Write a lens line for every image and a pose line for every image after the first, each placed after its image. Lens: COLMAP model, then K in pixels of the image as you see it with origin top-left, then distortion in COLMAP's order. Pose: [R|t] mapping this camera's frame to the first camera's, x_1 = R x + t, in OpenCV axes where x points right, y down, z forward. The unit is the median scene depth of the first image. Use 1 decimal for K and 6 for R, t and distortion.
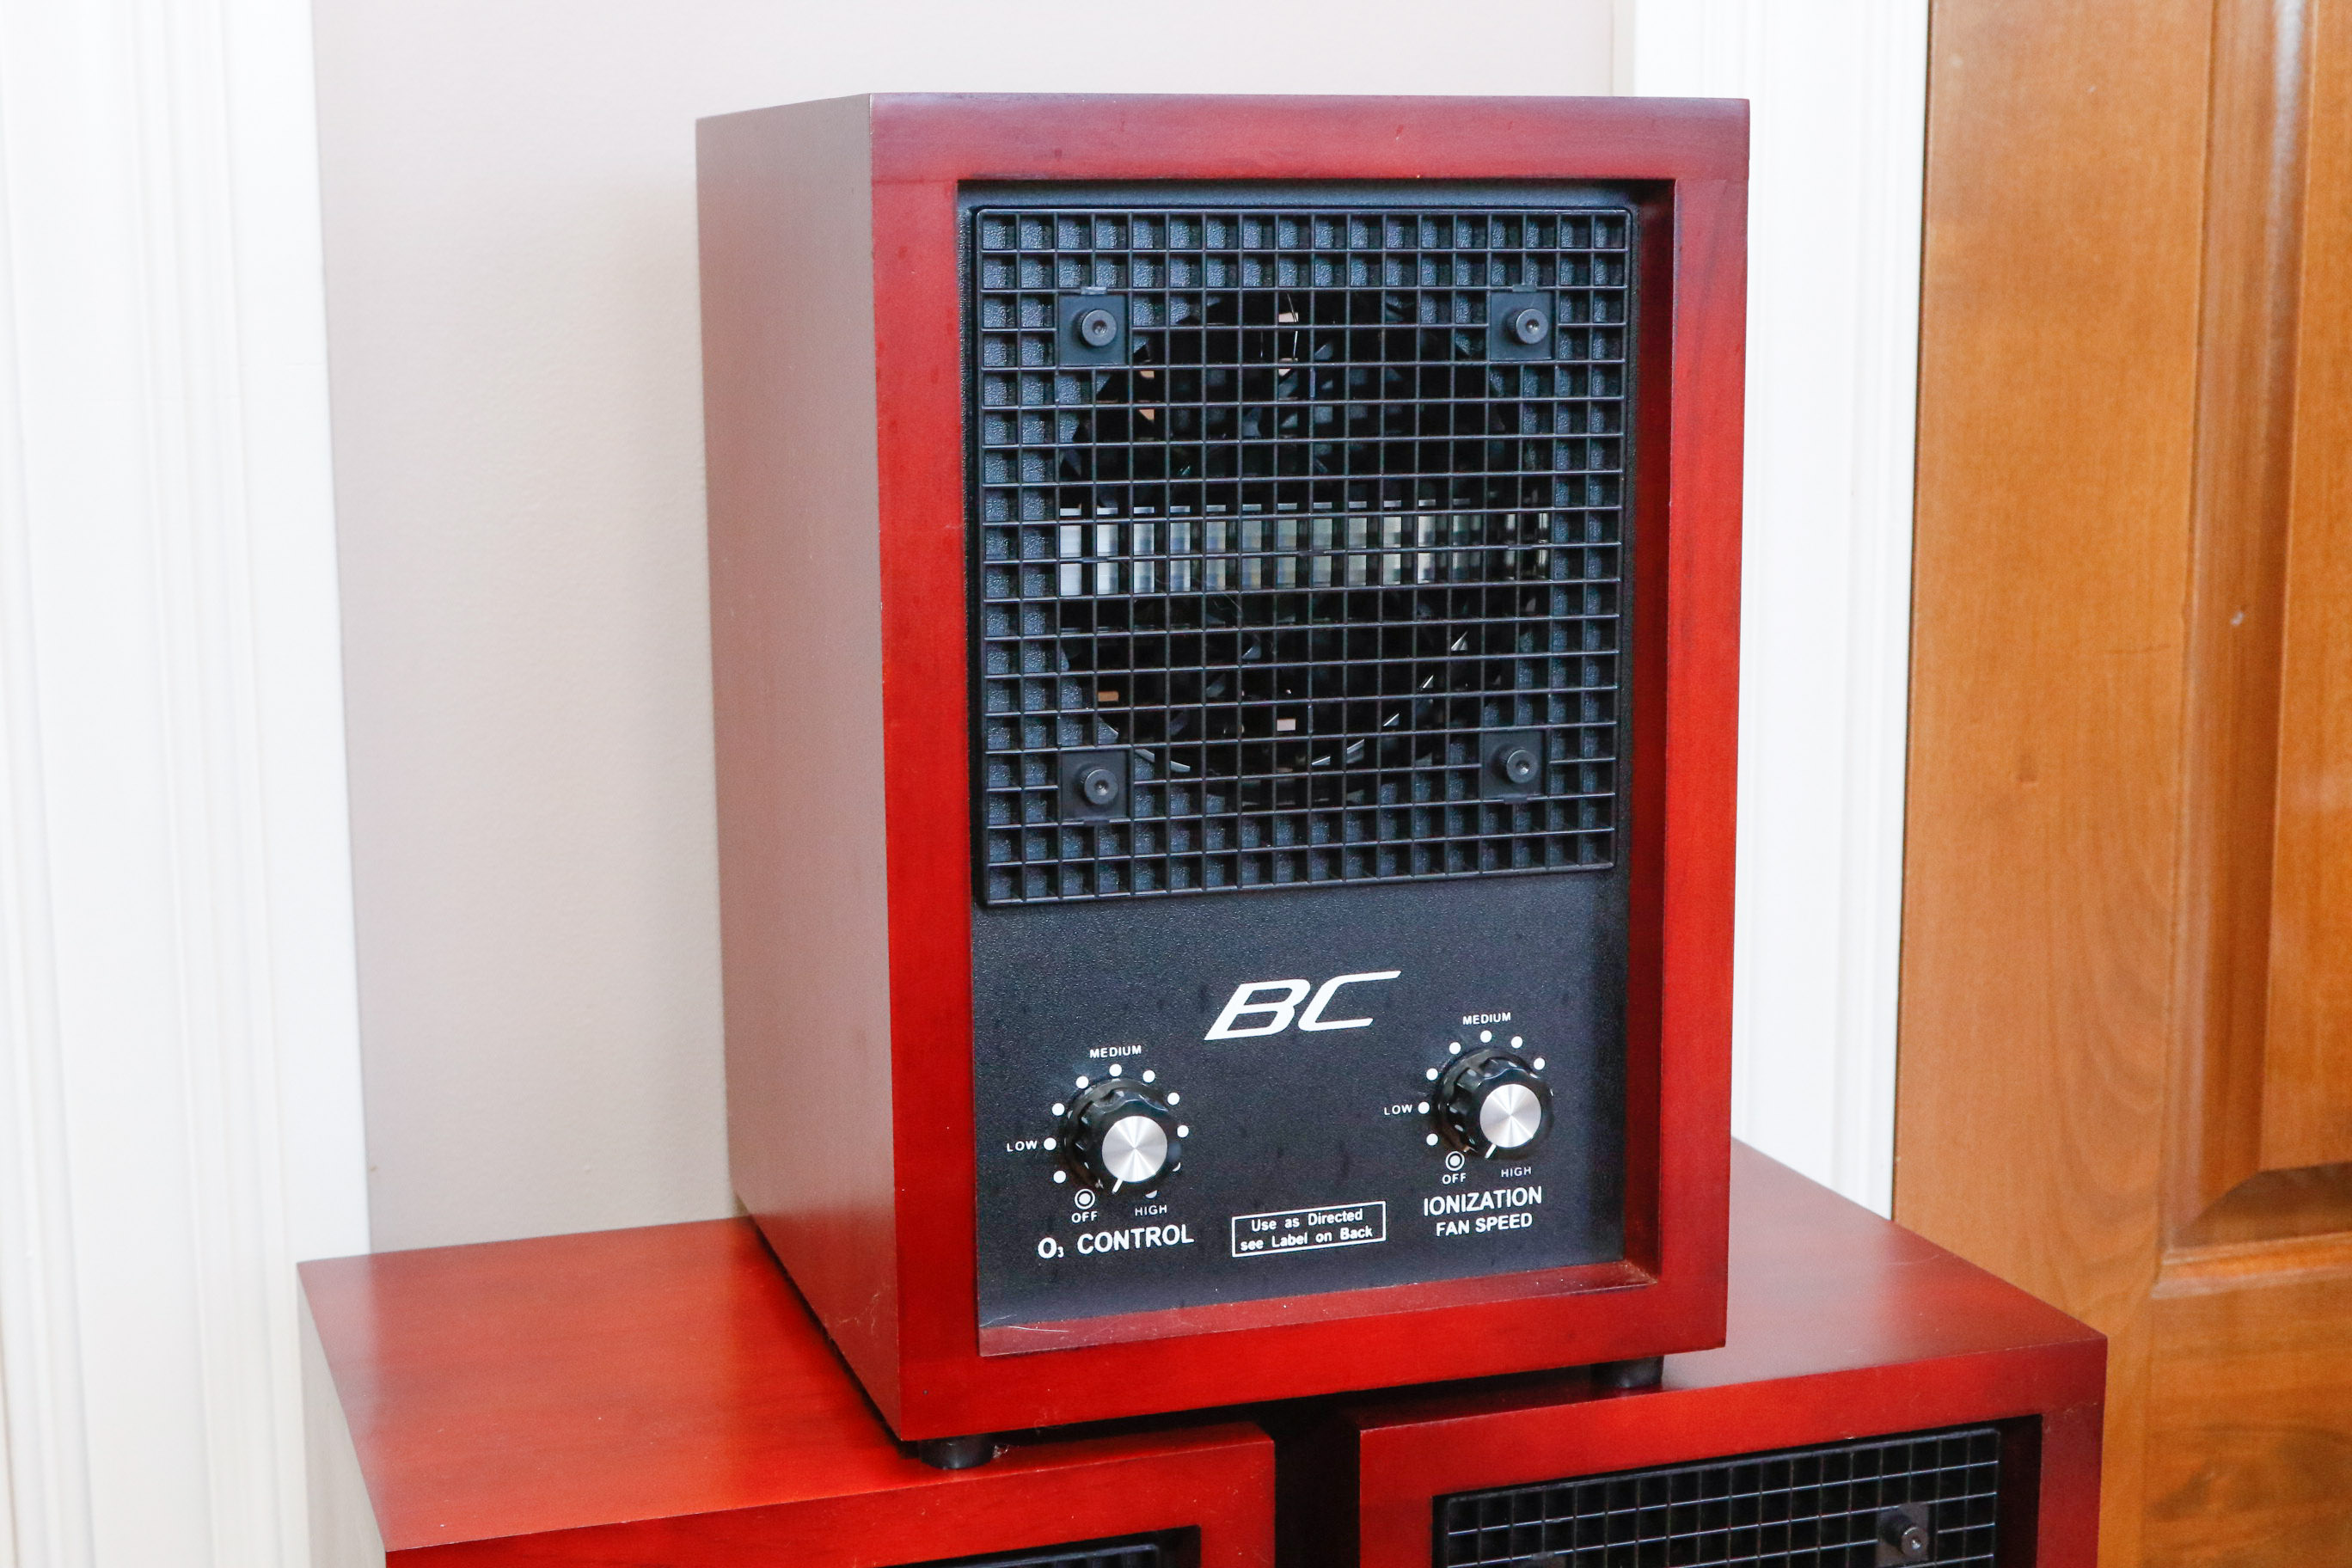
lens RADIAL K [[3475.9, 0, 1176.0], [0, 3475.9, 784.0], [0, 0, 1]] dist [-0.032227, -0.005415]
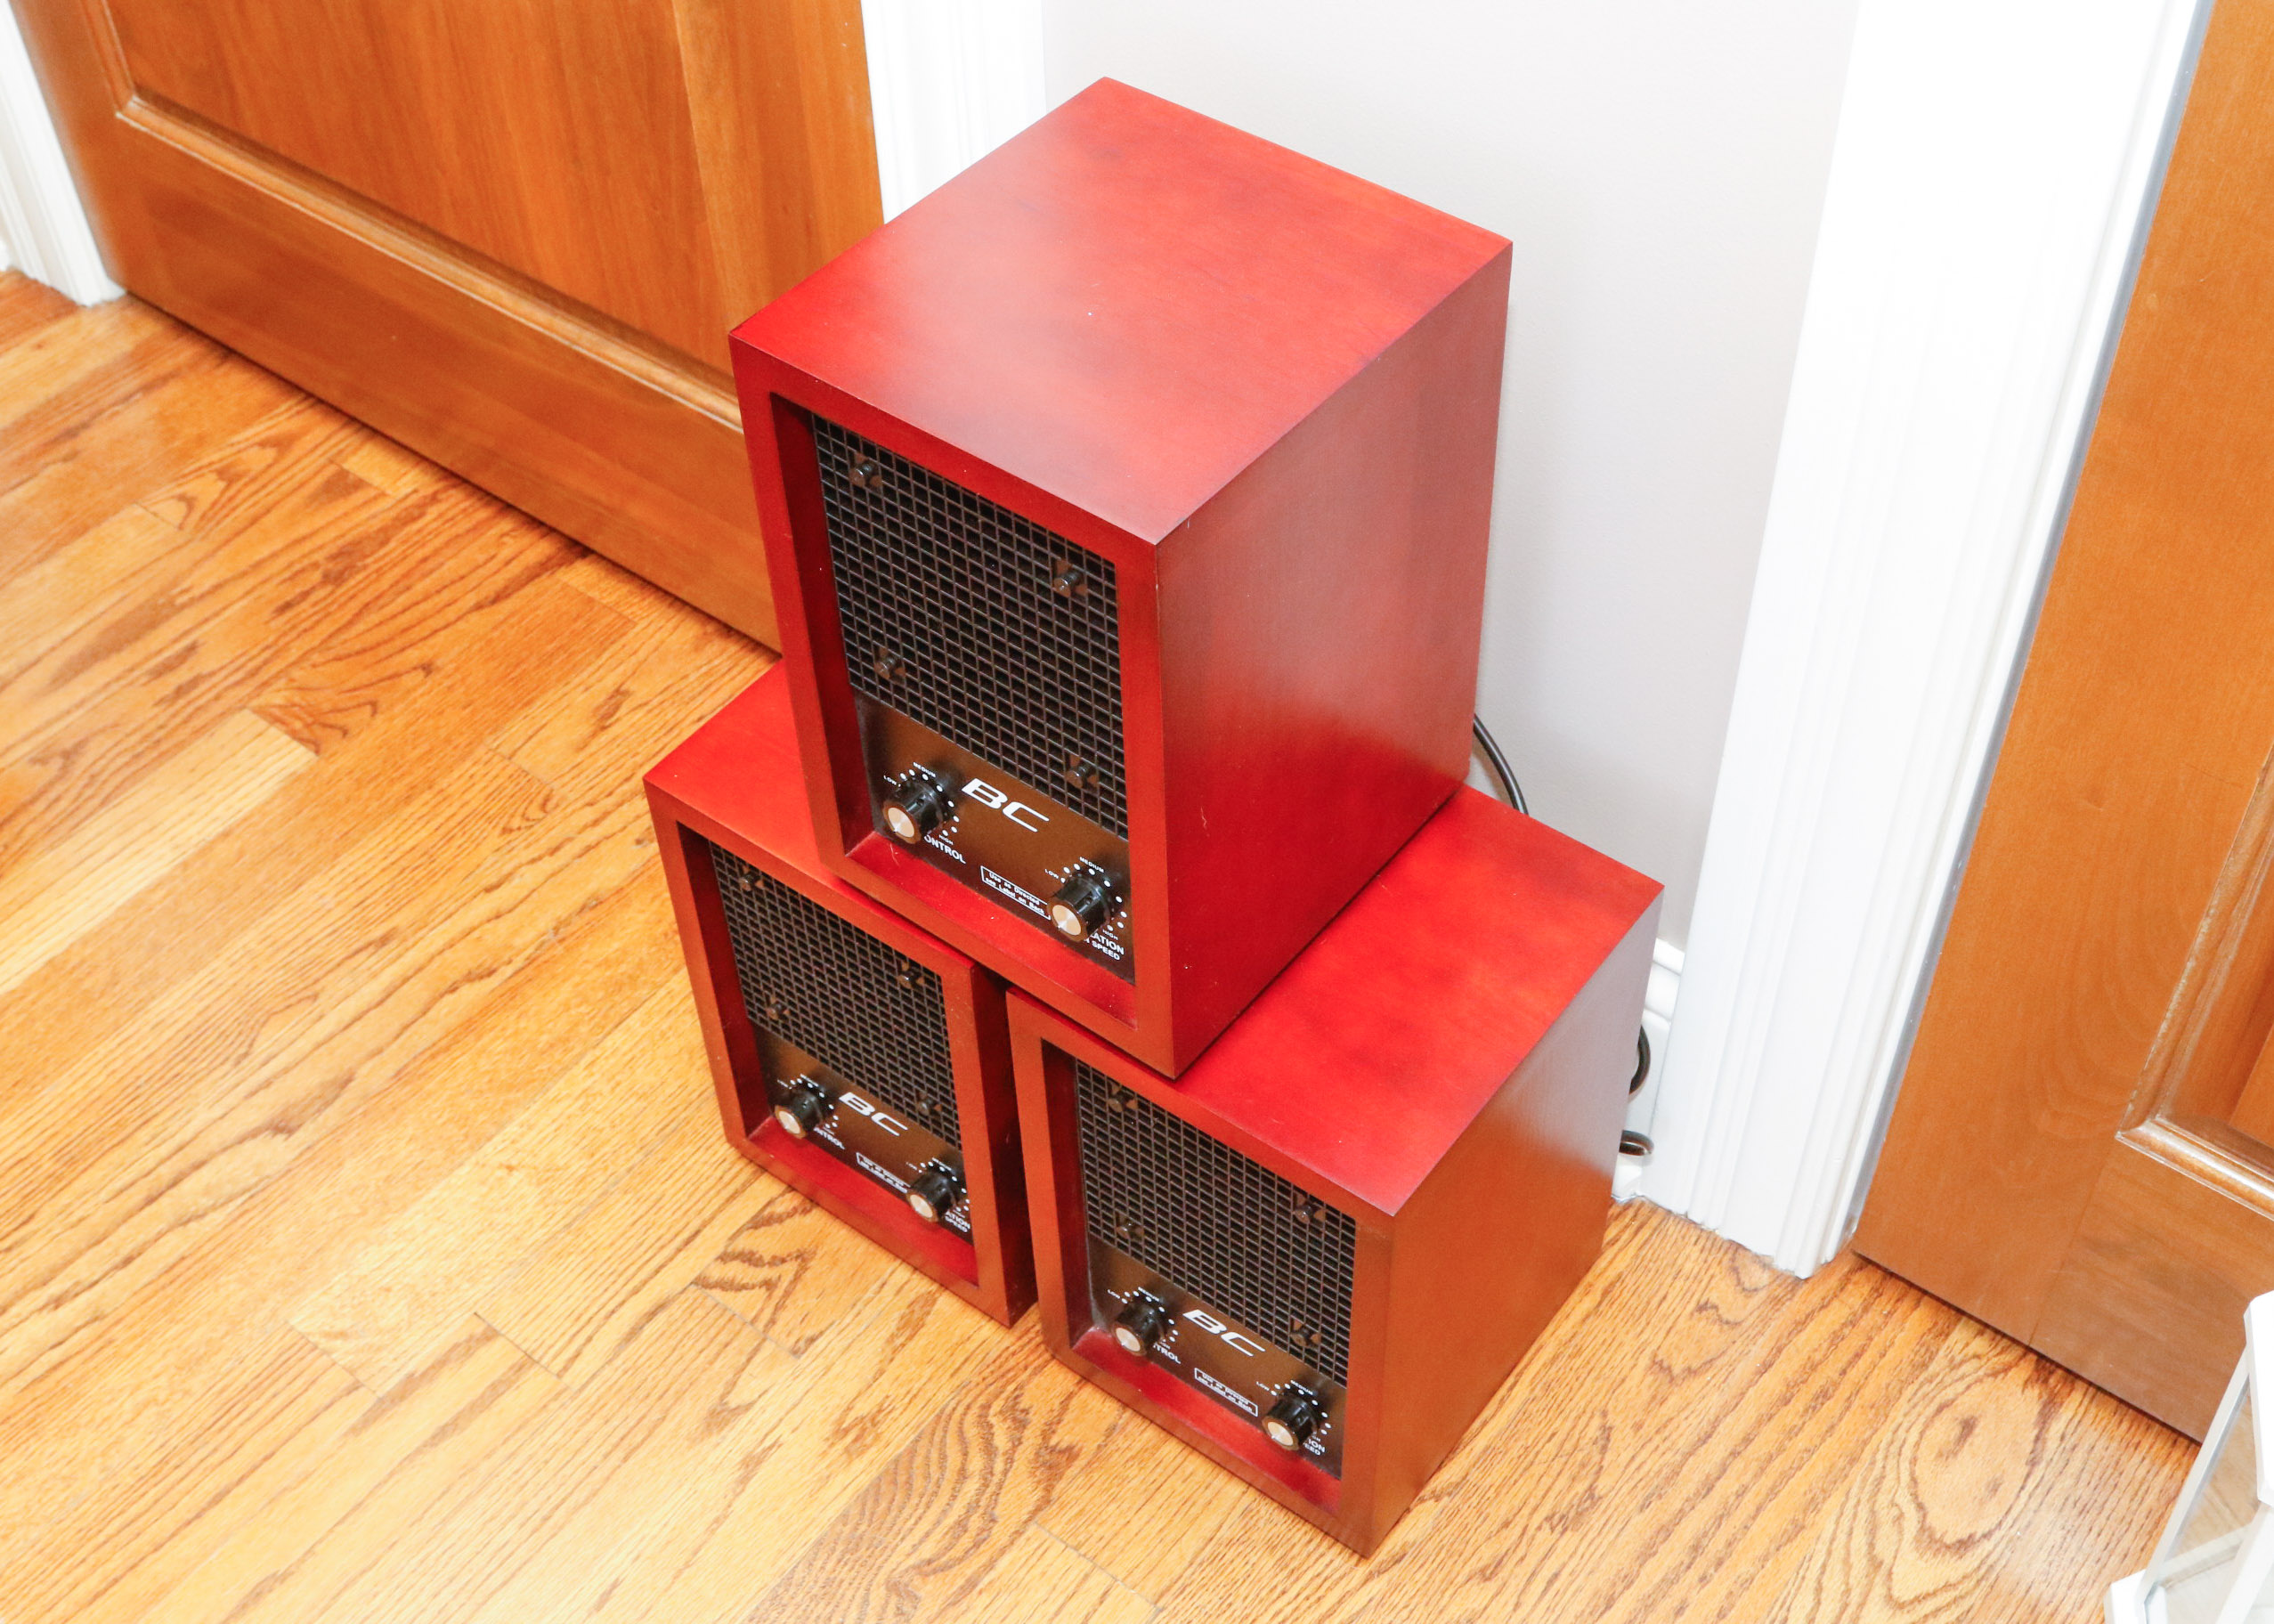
lens RADIAL K [[2631.9, 0, 1137.0], [0, 2631.9, 812.0], [0, 0, 1]] dist [-0.146417, 0.080838]
pose [[0.567106, 0.592623, -0.572004, 0.835562], [-0.111629, 0.743373, 0.659496, -0.817543], [0.816045, -0.310152, 0.487725, 0.391579]]
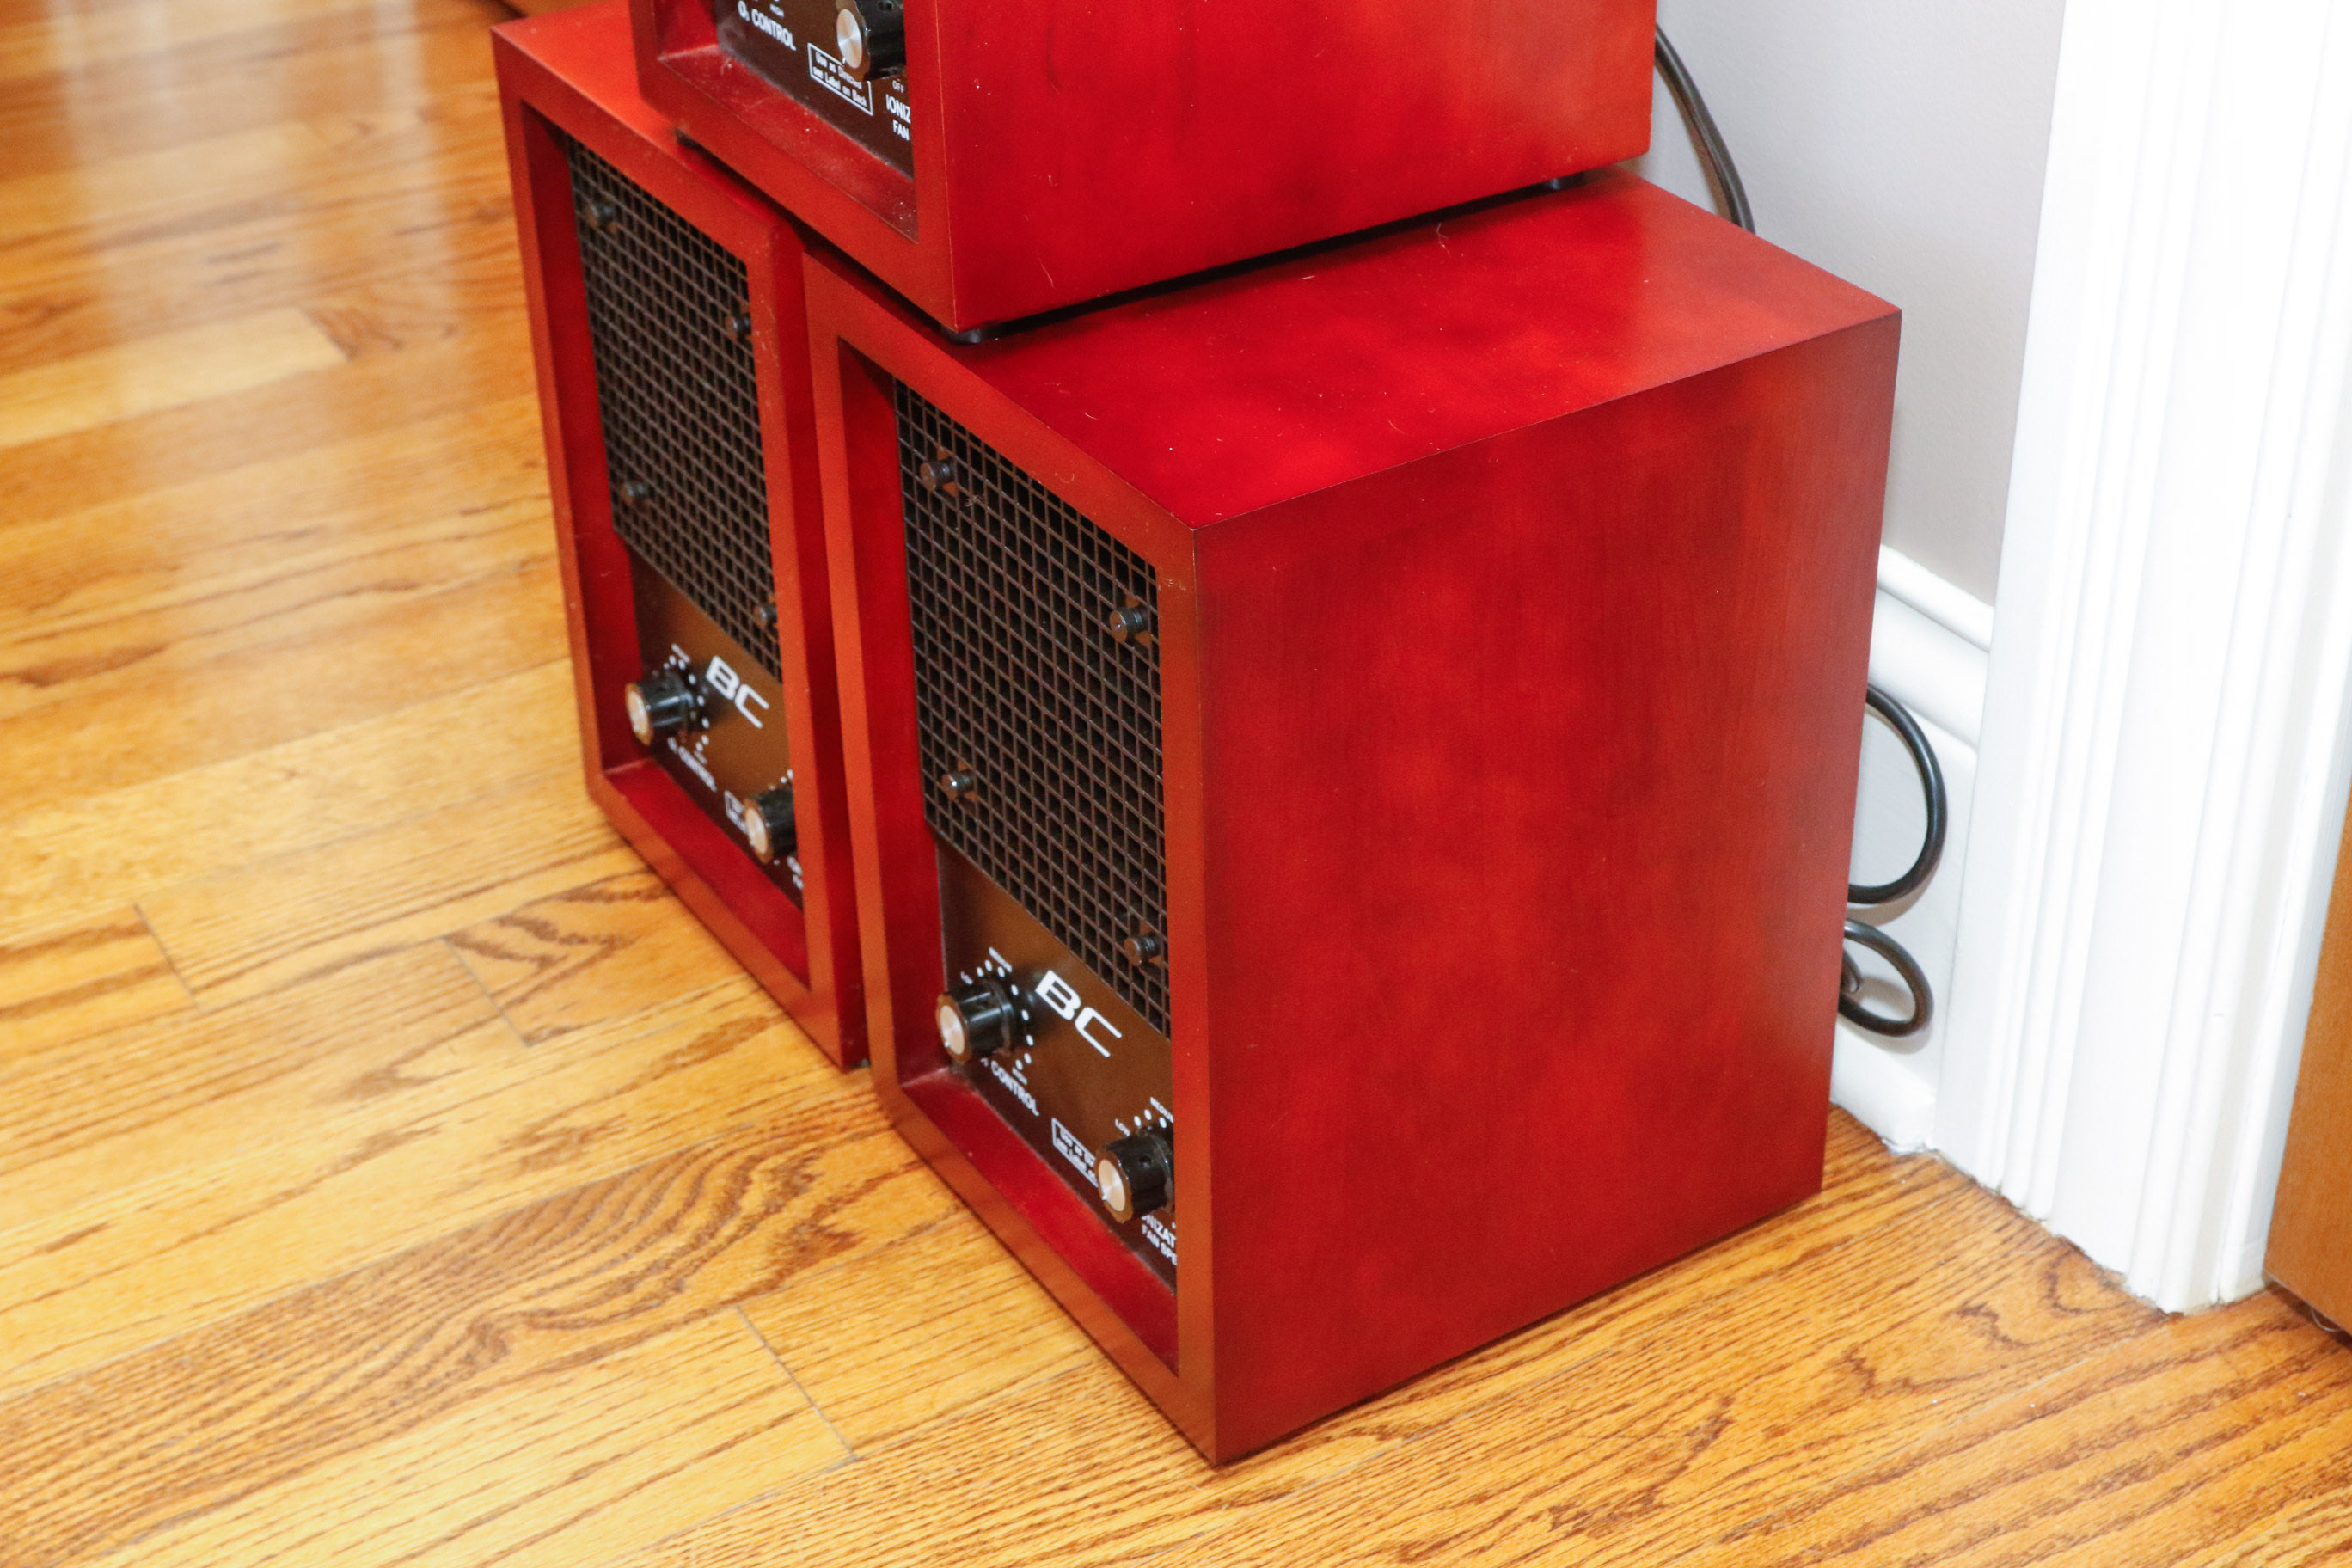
lens RADIAL K [[3475.9, 0, 1176.0], [0, 3475.9, 784.0], [0, 0, 1]] dist [-0.032227, -0.005415]
pose [[0.240254, 0.513135, -0.823997, 1.142590], [-0.141462, 0.858306, 0.493254, -0.258139], [0.960347, -0.001942, 0.278800, 0.781159]]
